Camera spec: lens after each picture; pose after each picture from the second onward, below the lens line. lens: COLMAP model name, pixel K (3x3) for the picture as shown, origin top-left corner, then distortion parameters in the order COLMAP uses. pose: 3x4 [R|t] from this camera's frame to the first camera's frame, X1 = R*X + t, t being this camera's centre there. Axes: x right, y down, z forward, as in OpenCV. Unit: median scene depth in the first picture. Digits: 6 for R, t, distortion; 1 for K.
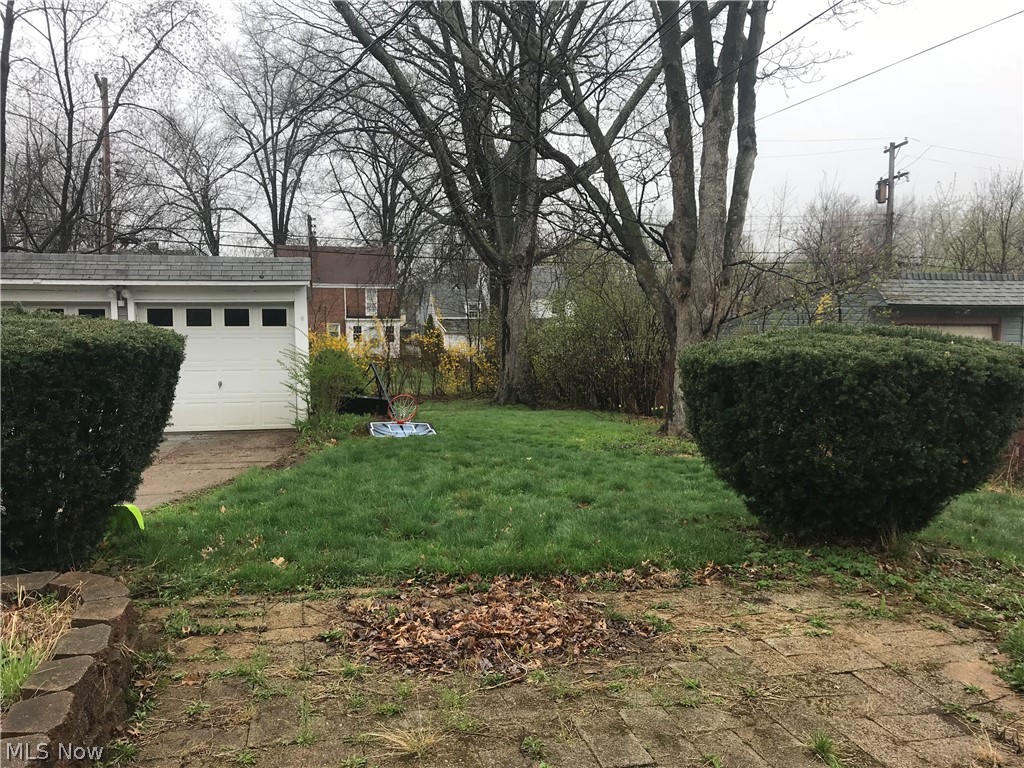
lens RADIAL K [[841.8, 0, 512.0], [0, 841.8, 384.0], [0, 0, 1]] dist [0.018128, -0.004950]
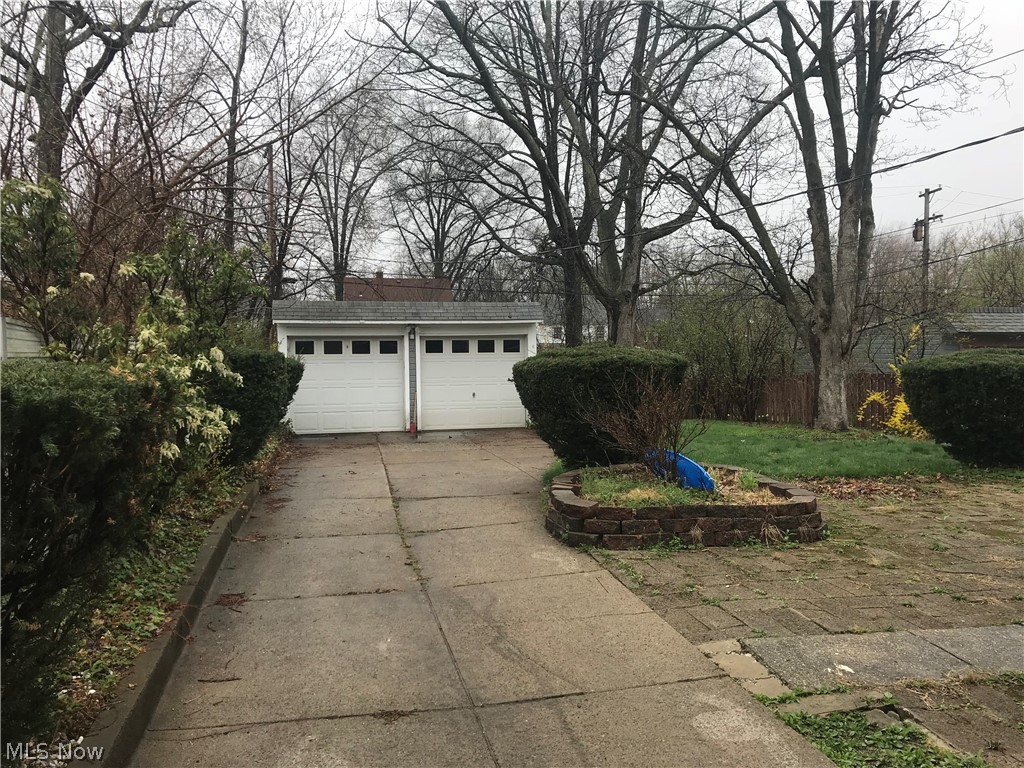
lens RADIAL K [[841.8, 0, 512.0], [0, 841.8, 384.0], [0, 0, 1]] dist [0.018128, -0.004950]
pose [[0.999969, -0.006754, -0.003986, -0.292148], [0.006637, 0.999566, -0.028695, 0.023124], [0.004178, 0.028667, 0.999580, -0.375372]]
